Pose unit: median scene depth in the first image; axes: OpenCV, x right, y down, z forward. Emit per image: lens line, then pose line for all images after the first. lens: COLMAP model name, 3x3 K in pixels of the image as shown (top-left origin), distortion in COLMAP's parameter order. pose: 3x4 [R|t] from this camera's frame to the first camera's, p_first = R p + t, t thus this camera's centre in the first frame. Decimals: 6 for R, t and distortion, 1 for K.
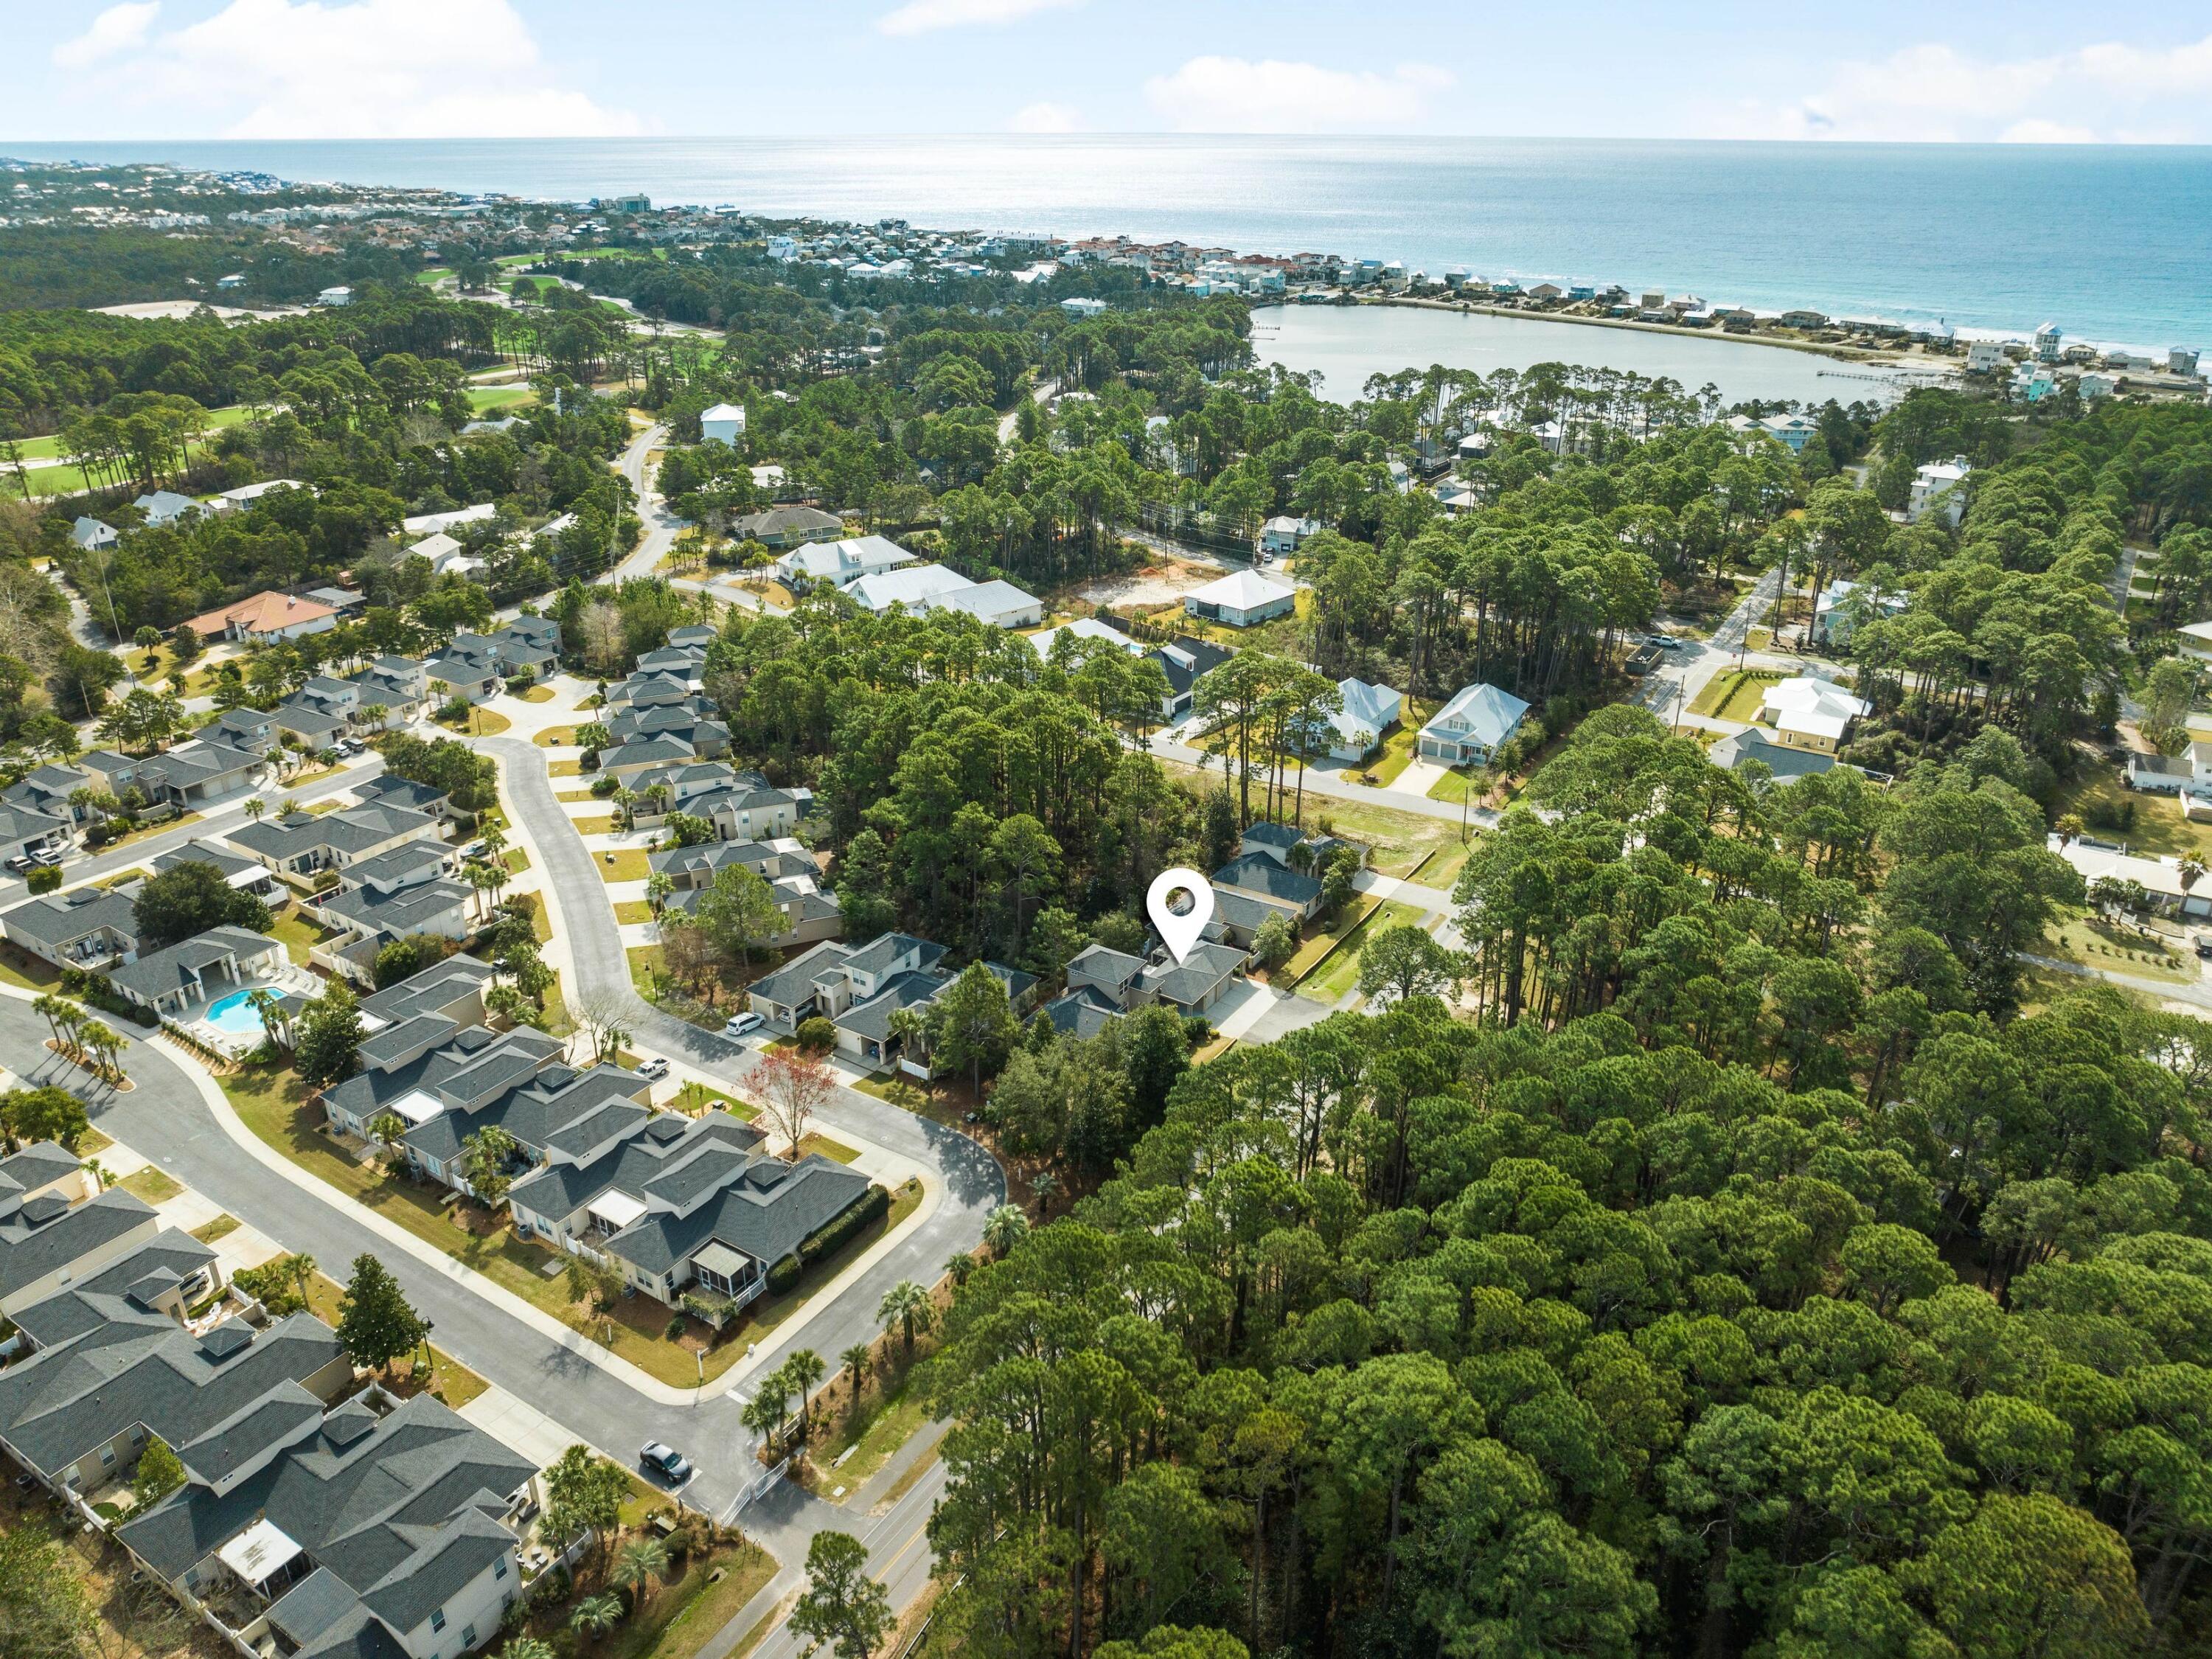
lens RADIAL K [[1538.7, 0, 1106.0], [0, 1538.7, 829.5], [0, 0, 1]] dist [-0.038437, 0.005929]
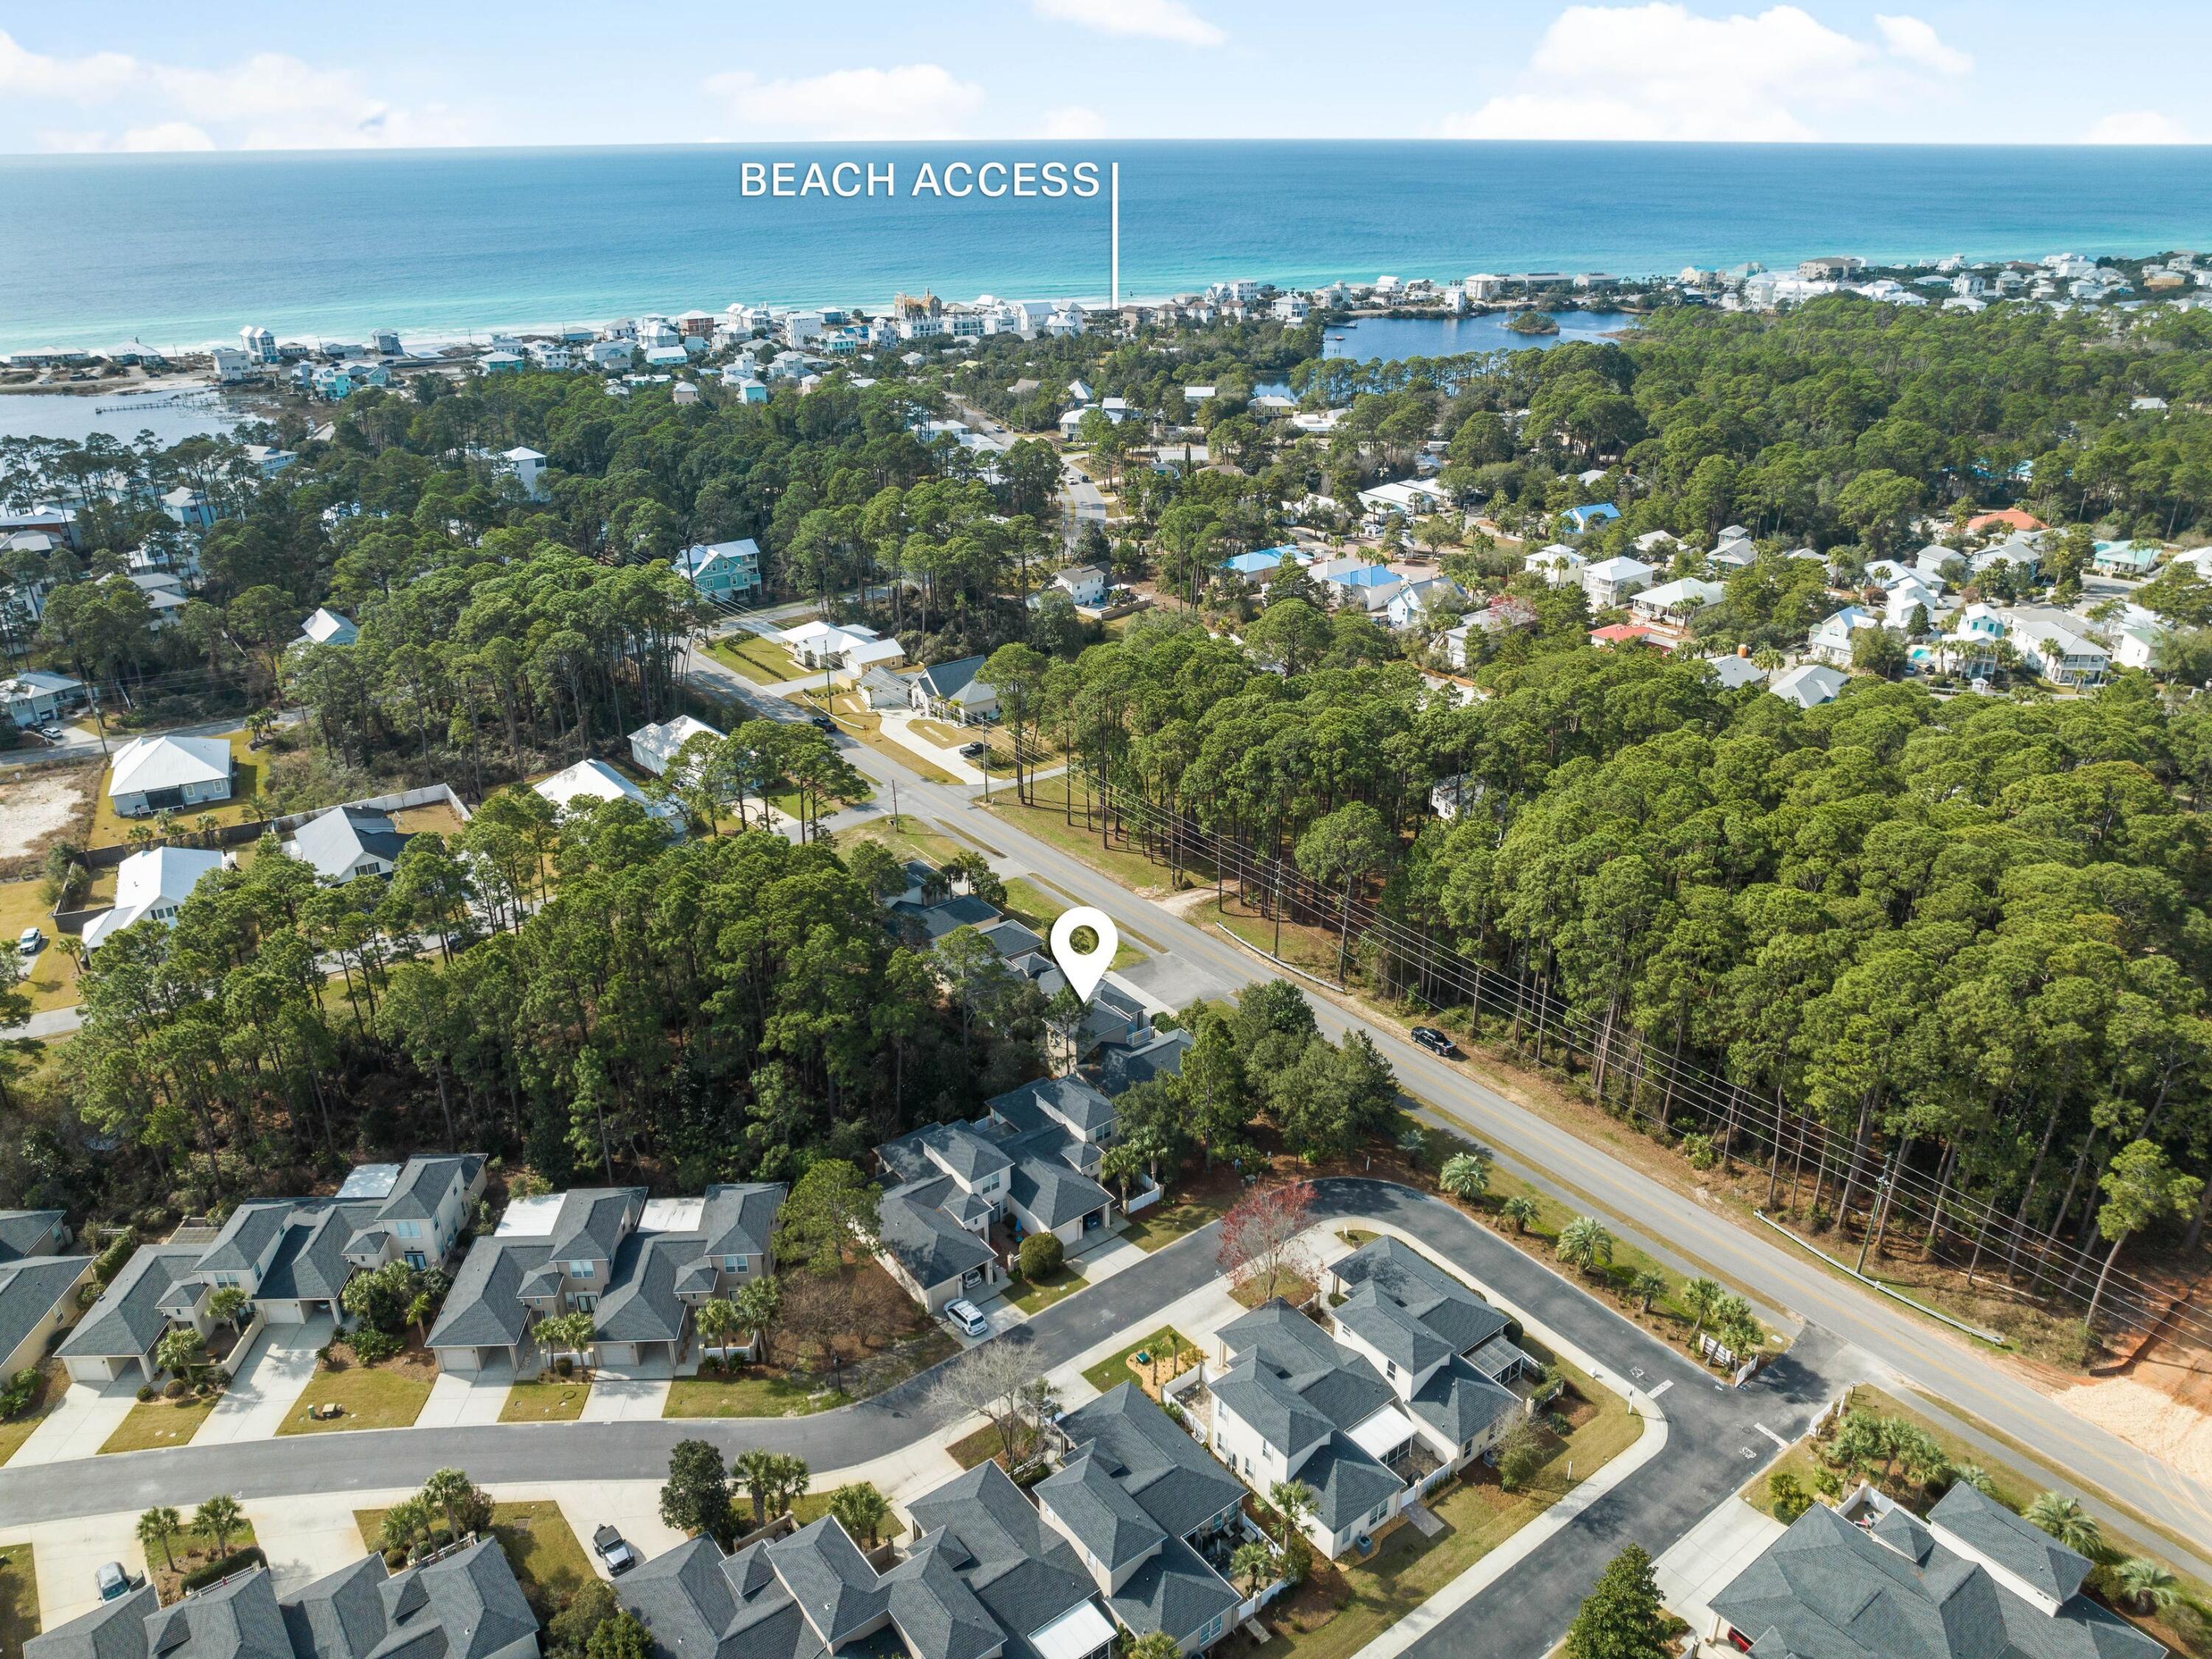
lens RADIAL K [[1538.7, 0, 1106.0], [0, 1538.7, 829.5], [0, 0, 1]] dist [-0.038437, 0.005929]
pose [[0.343955, -0.388117, 0.855021, -0.442844], [0.393915, 0.886219, 0.243817, -0.141825], [-0.852365, 0.252943, 0.457704, 0.318890]]
